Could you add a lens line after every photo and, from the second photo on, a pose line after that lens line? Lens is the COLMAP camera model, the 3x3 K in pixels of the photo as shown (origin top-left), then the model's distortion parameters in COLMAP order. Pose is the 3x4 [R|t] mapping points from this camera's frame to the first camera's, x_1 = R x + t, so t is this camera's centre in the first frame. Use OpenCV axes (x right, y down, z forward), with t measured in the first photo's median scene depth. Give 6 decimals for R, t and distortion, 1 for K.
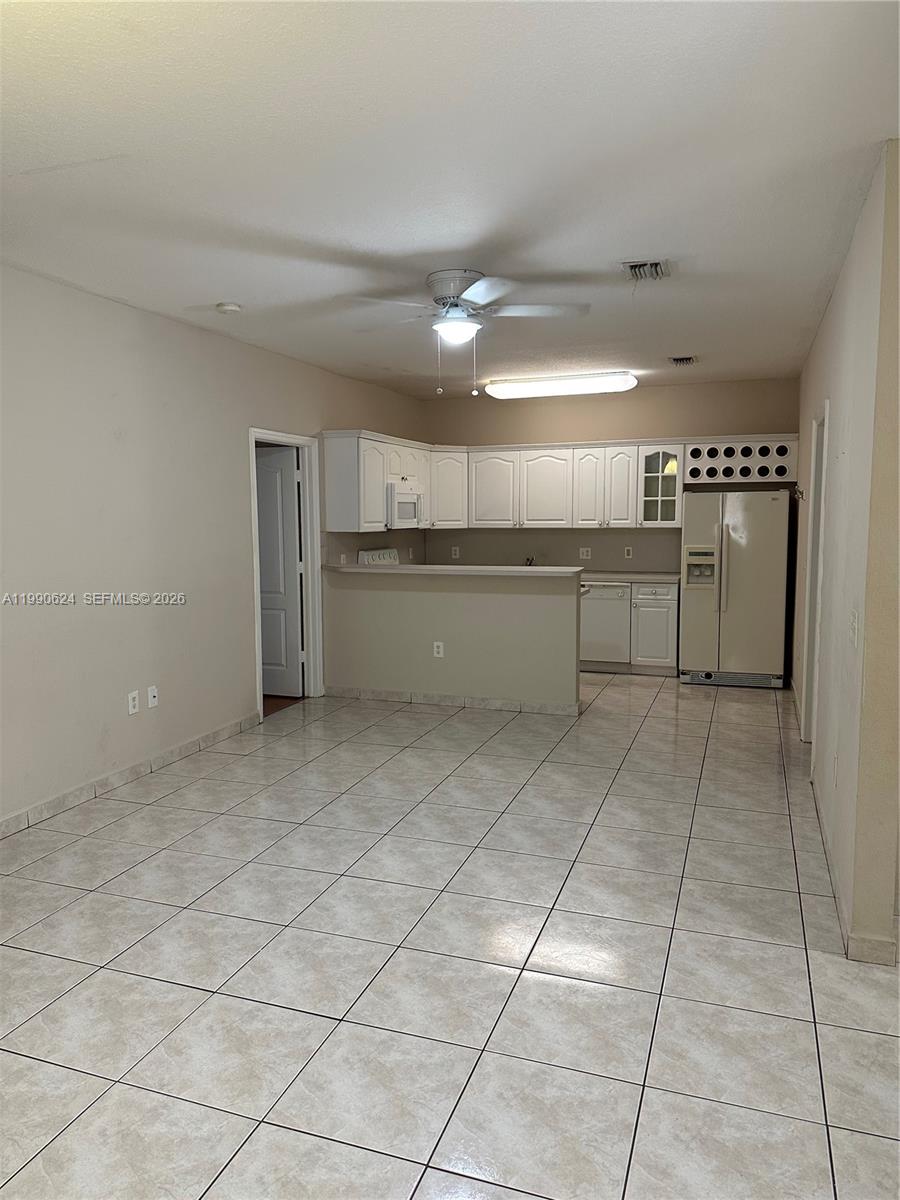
lens RADIAL K [[850.2, 0, 427.5], [0, 850.2, 597.5], [0, 0, 1]] dist [-0.032340, 0.010285]
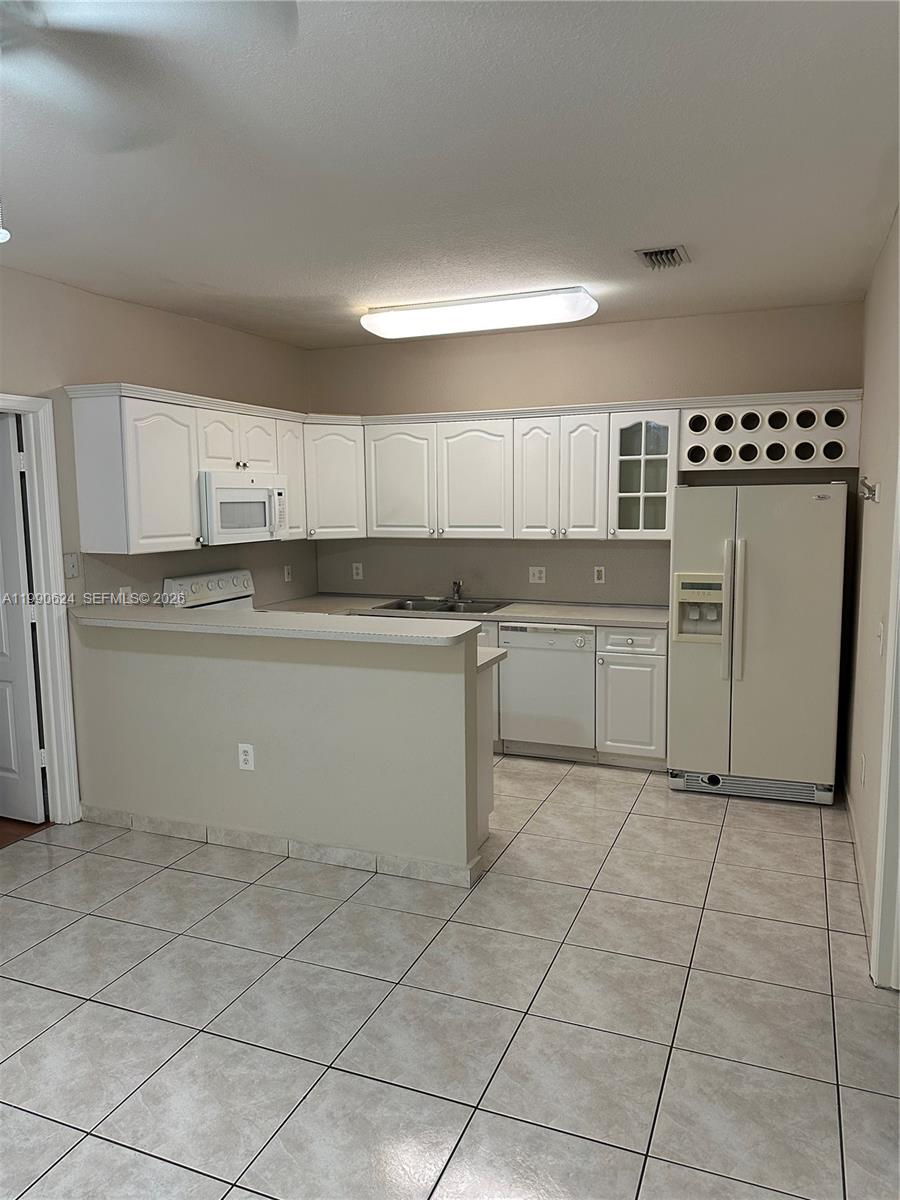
lens RADIAL K [[850.2, 0, 455.4], [0, 850.2, 602.7], [0, 0, 1]] dist [-0.032340, 0.010285]
pose [[0.999982, -0.001497, -0.005823, 0.142955], [0.001616, 0.999787, 0.020575, -0.050666], [0.005791, -0.020584, 0.999771, 0.371113]]
